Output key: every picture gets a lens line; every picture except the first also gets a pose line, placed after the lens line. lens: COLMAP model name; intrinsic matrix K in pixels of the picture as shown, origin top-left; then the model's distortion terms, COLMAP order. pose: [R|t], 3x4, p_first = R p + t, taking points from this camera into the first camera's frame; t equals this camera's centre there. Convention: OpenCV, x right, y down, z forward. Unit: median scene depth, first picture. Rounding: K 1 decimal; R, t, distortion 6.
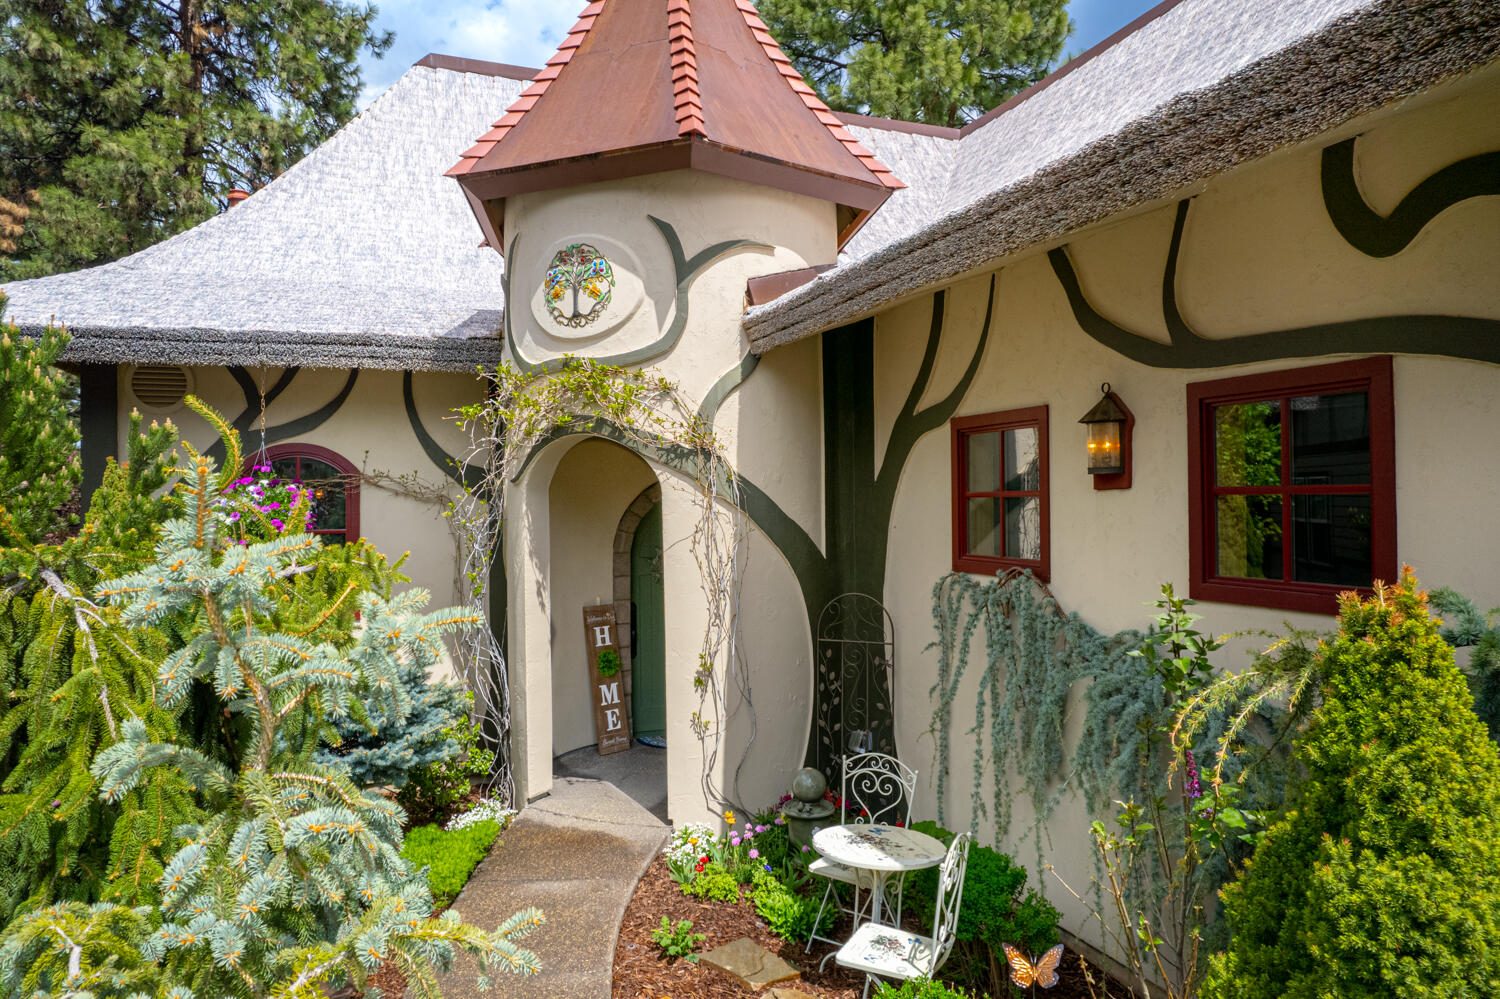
lens RADIAL K [[997.8, 0, 756.6], [0, 997.8, 477.5], [0, 0, 1]] dist [-0.048422, -0.000316]
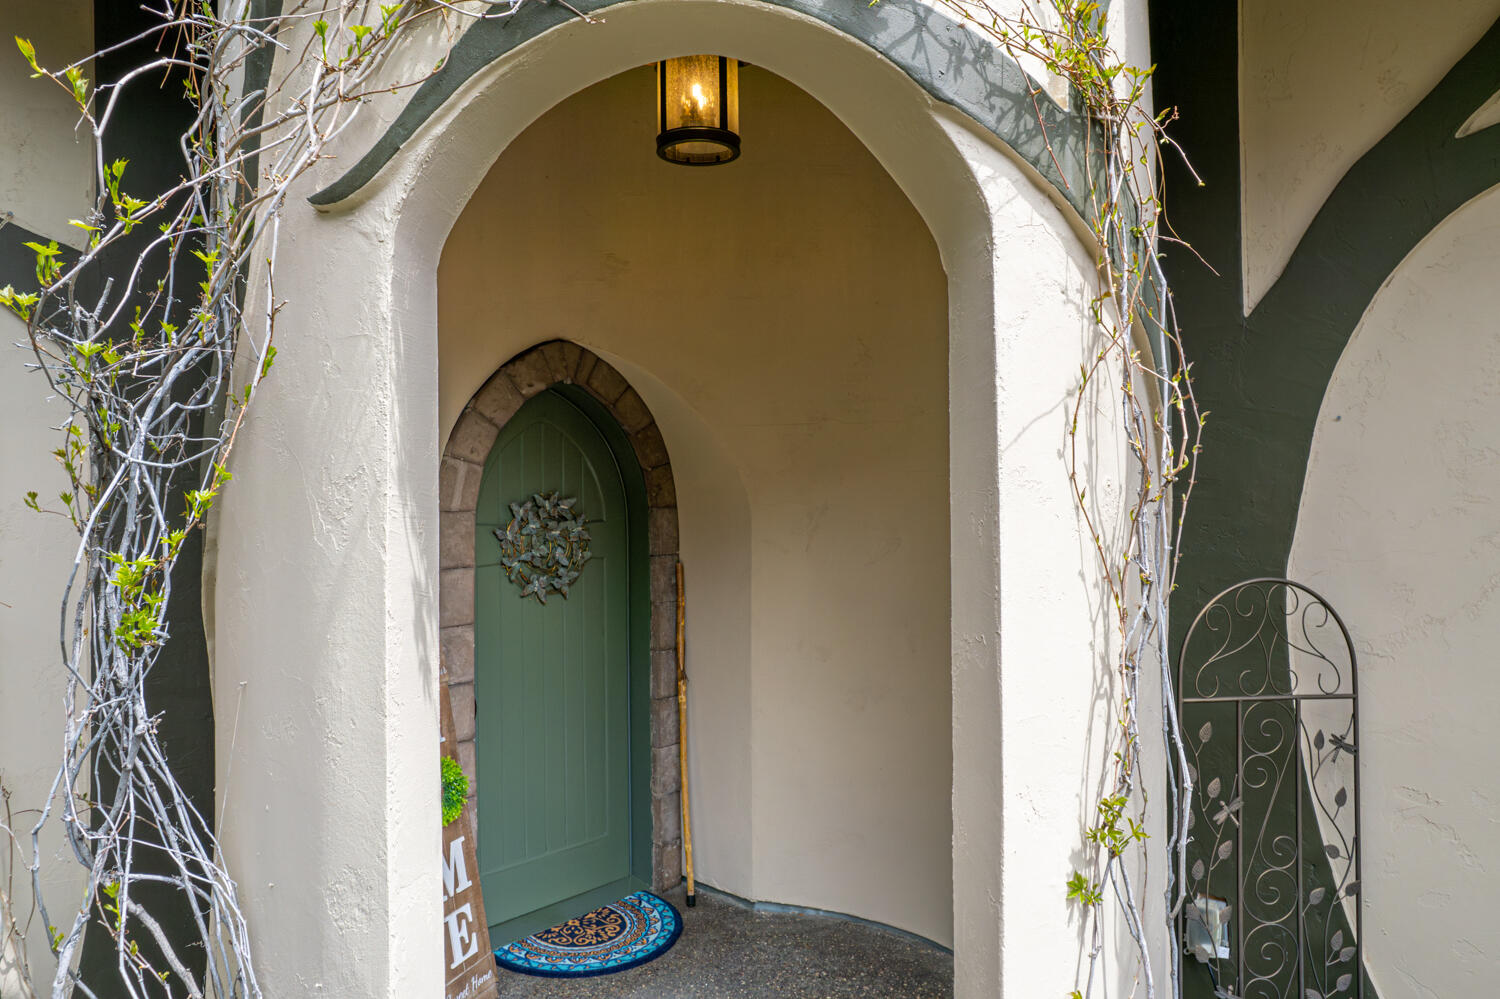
lens RADIAL K [[997.8, 0, 756.6], [0, 997.8, 477.5], [0, 0, 1]] dist [-0.048422, -0.000316]
pose [[0.888371, 0.008297, 0.459052, -0.279966], [-0.009189, 0.999958, -0.000291, 0.080448], [-0.459035, -0.003959, 0.888409, 0.769927]]
